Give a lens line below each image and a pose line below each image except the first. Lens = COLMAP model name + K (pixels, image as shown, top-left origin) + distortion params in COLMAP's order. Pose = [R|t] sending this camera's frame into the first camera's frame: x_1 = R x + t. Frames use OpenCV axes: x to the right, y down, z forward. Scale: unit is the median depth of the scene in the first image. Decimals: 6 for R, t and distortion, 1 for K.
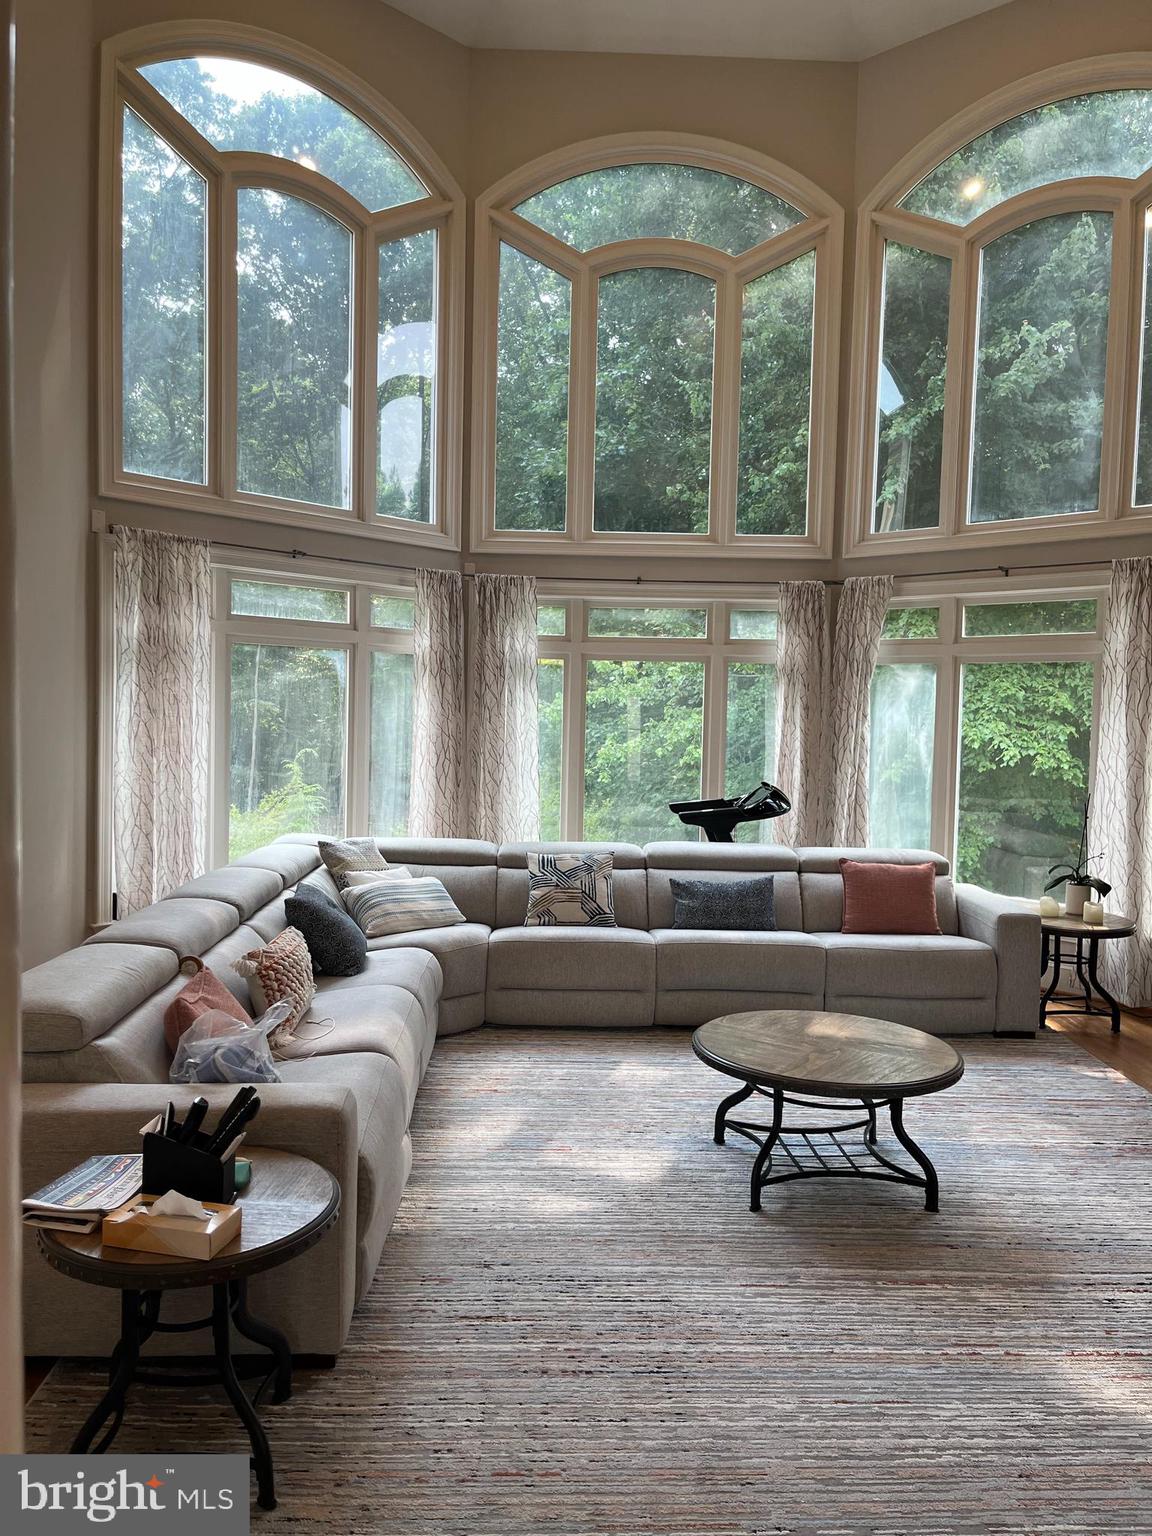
lens RADIAL K [[1144.7, 0, 580.7], [0, 1144.7, 759.0], [0, 0, 1]] dist [0.056643, -0.059756]
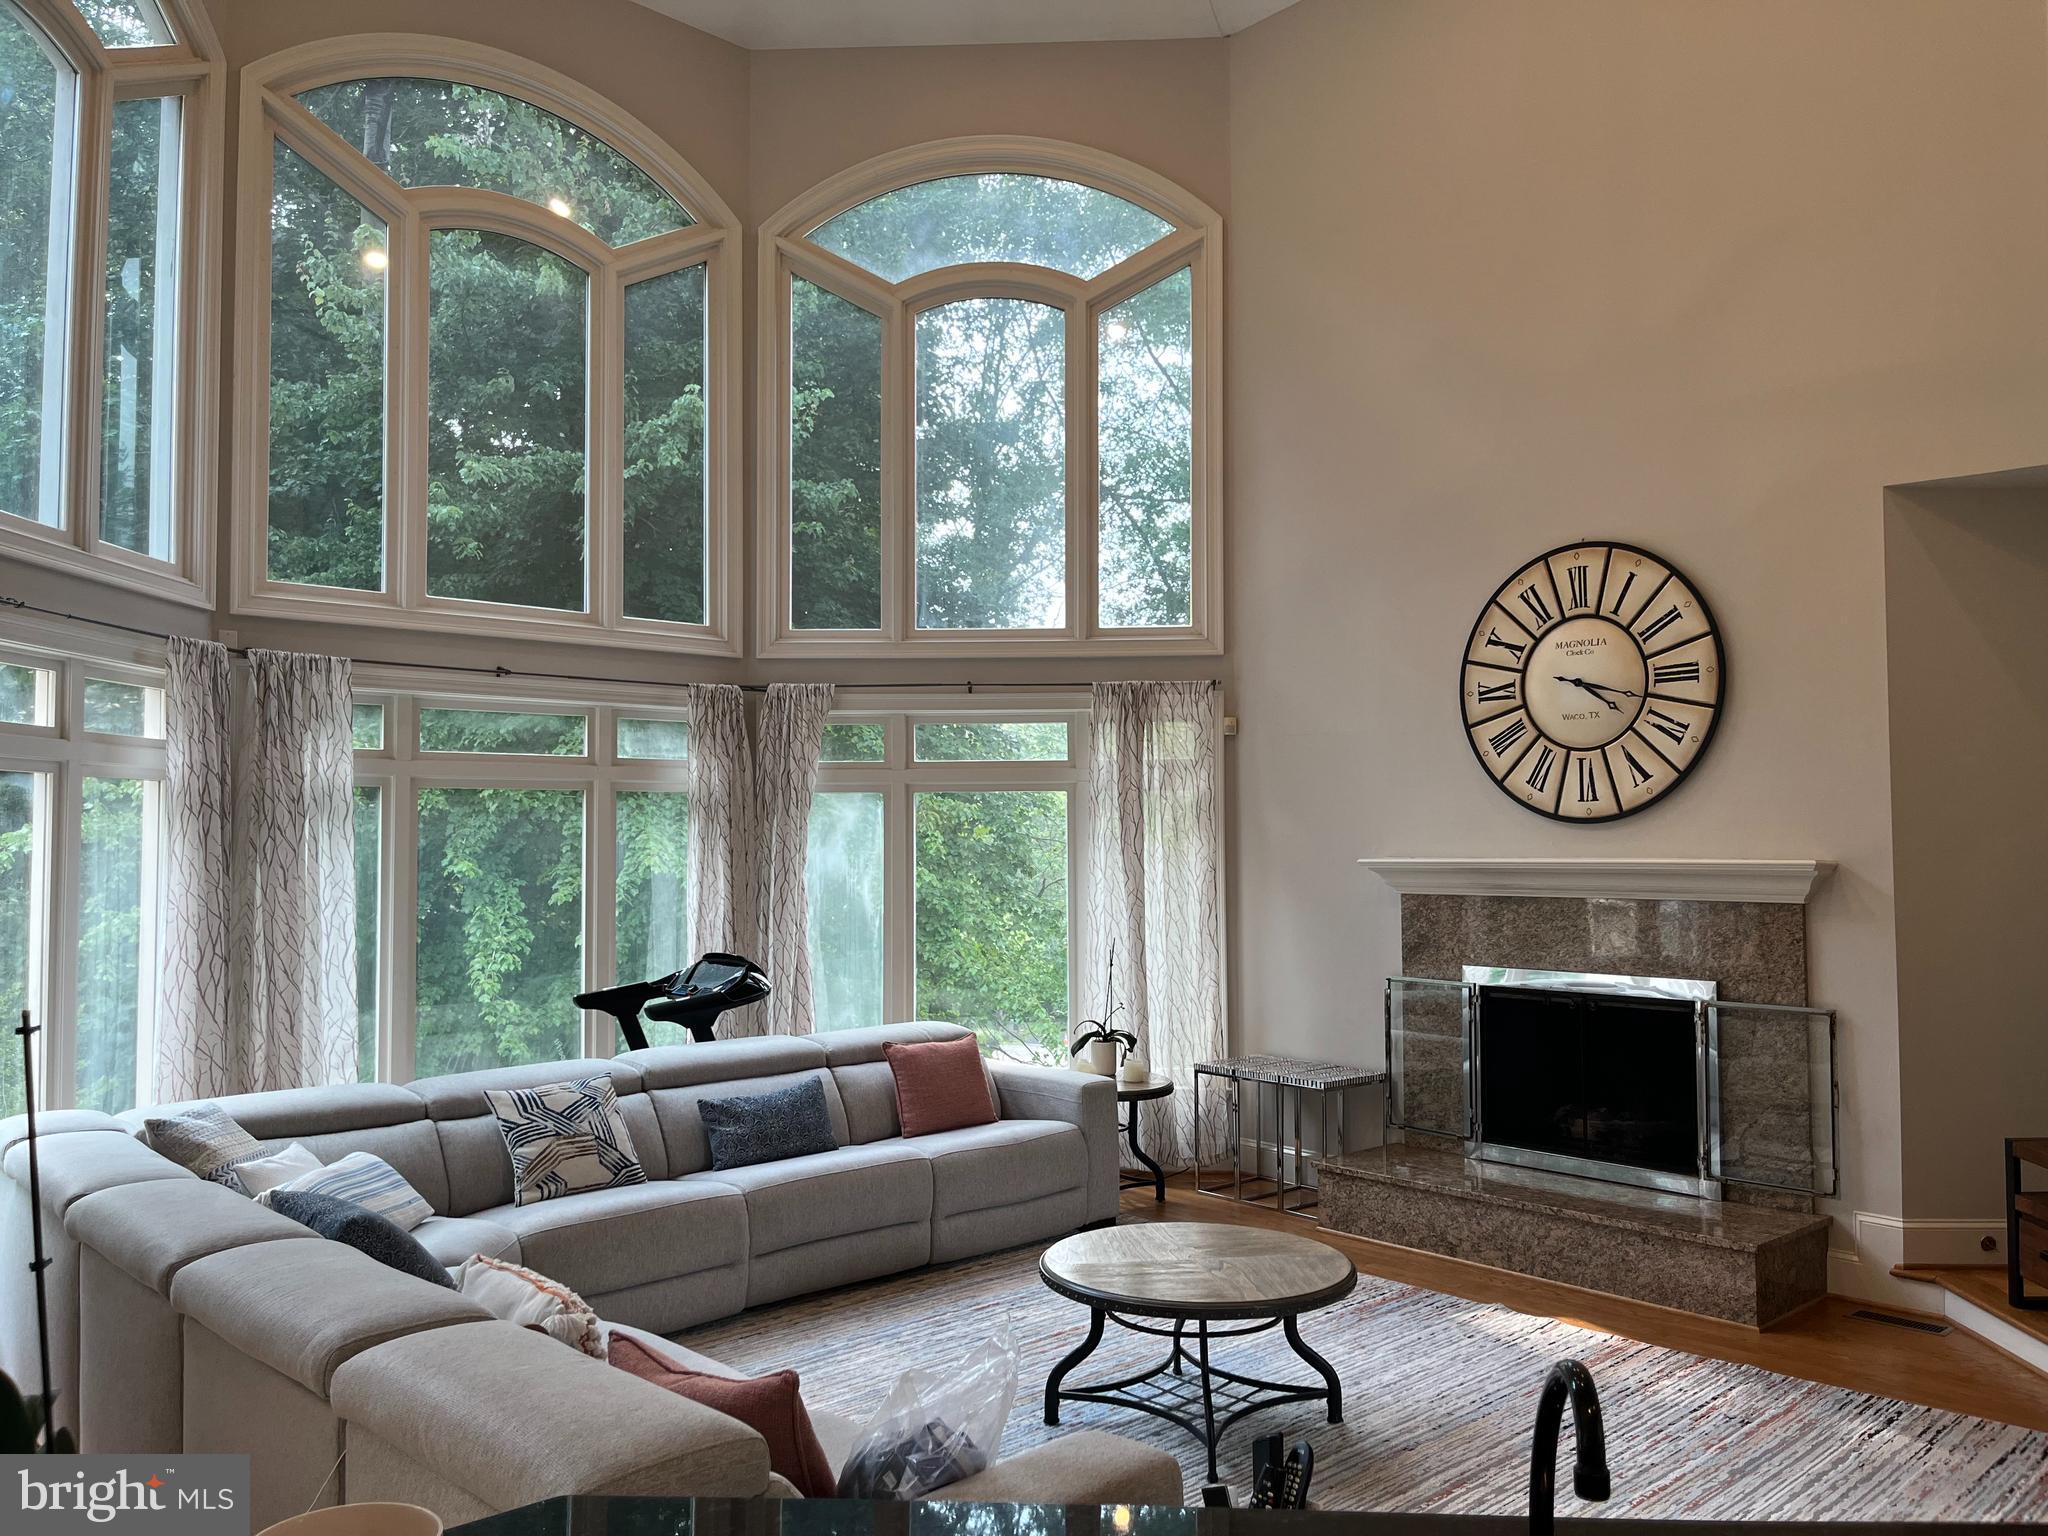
lens RADIAL K [[1526.2, 0, 1024.0], [0, 1526.2, 768.0], [0, 0, 1]] dist [0.056643, -0.059756]
pose [[0.747956, 0.006267, 0.663719, -0.398032], [0.051036, 0.996452, -0.066922, -0.026133], [-0.661783, 0.083928, 0.744983, 0.139310]]
